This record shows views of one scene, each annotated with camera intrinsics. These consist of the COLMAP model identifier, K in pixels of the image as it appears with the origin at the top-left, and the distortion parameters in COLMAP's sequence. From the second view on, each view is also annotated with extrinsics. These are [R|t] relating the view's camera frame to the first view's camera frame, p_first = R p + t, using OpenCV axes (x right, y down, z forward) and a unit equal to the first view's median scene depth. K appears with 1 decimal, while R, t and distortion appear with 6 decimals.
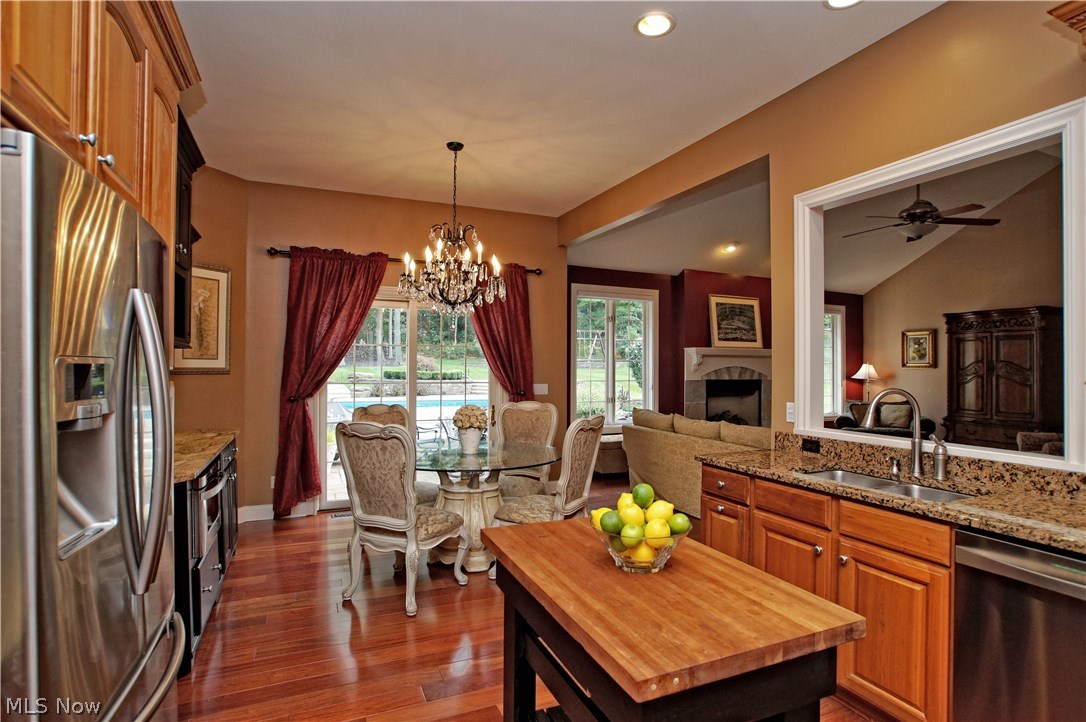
lens RADIAL K [[566.1, 0, 543.4], [0, 566.1, 363.7], [0, 0, 1]] dist [-0.003087, -0.000207]
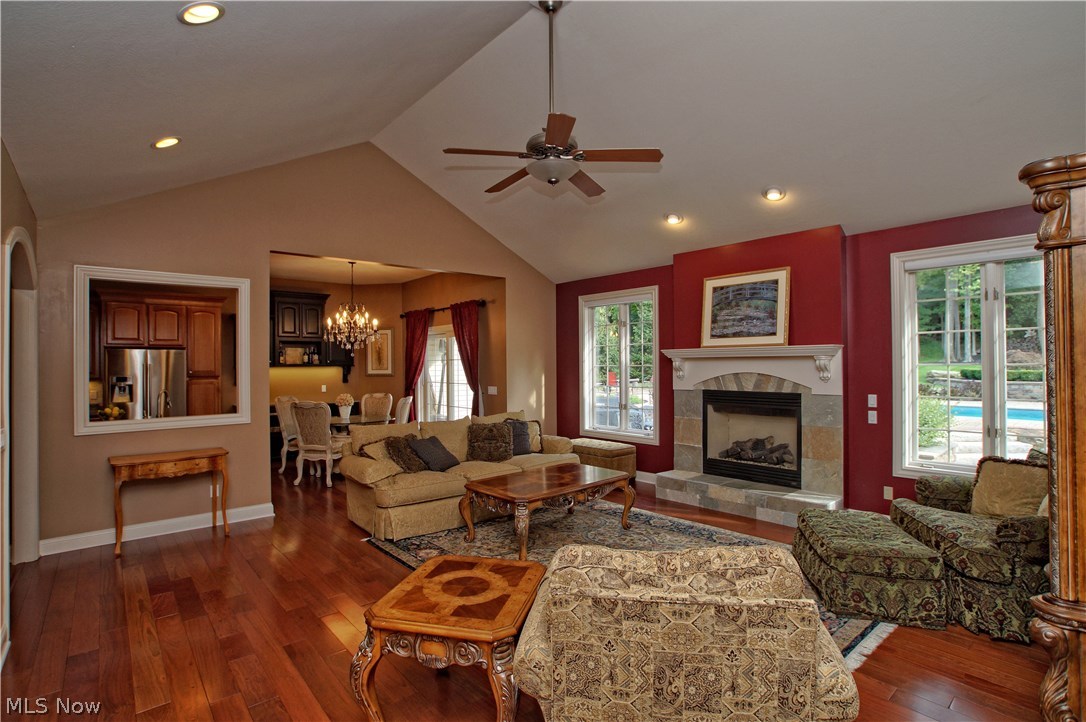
lens RADIAL K [[522.6, 0, 540.5], [0, 522.6, 361.9], [0, 0, 1]] dist [-0.001951, -0.000025]
pose [[0.300263, -0.012494, -0.953775, 0.910745], [0.016079, 0.999838, -0.008035, -0.007505], [0.953721, -0.012923, 0.300415, 0.580974]]
